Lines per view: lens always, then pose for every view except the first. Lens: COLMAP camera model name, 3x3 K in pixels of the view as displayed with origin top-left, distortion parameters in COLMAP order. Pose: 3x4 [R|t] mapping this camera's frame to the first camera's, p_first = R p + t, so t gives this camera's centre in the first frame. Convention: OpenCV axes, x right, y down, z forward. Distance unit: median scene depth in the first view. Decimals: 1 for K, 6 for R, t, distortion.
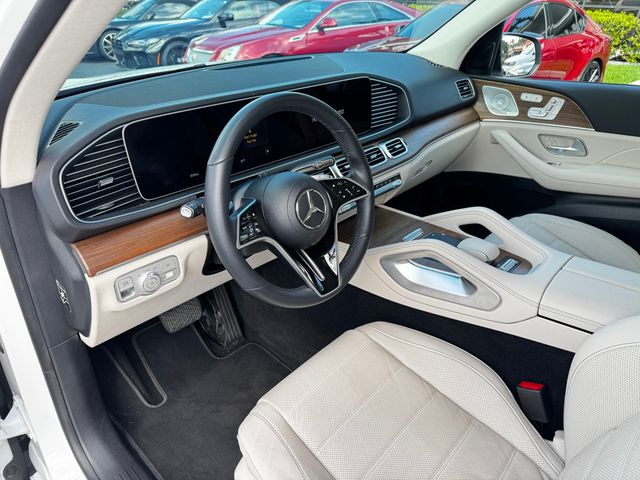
lens RADIAL K [[451.1, 0, 320.0], [0, 451.1, 240.0], [0, 0, 1]] dist [0.039751, -0.000529]
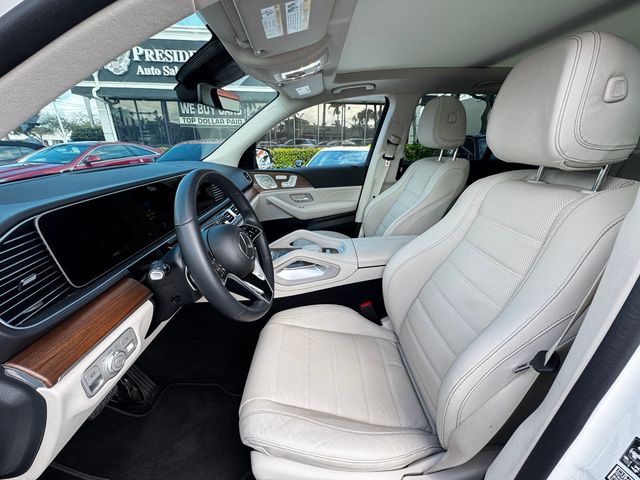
lens RADIAL K [[252.7, 0, 320.0], [0, 252.7, 240.0], [0, 0, 1]] dist [-0.000551, -0.000006]
pose [[0.720577, -0.260932, 0.642404, -0.280836], [0.340263, 0.940330, 0.000274, -0.005440], [-0.604143, 0.218389, 0.766366, 0.202564]]
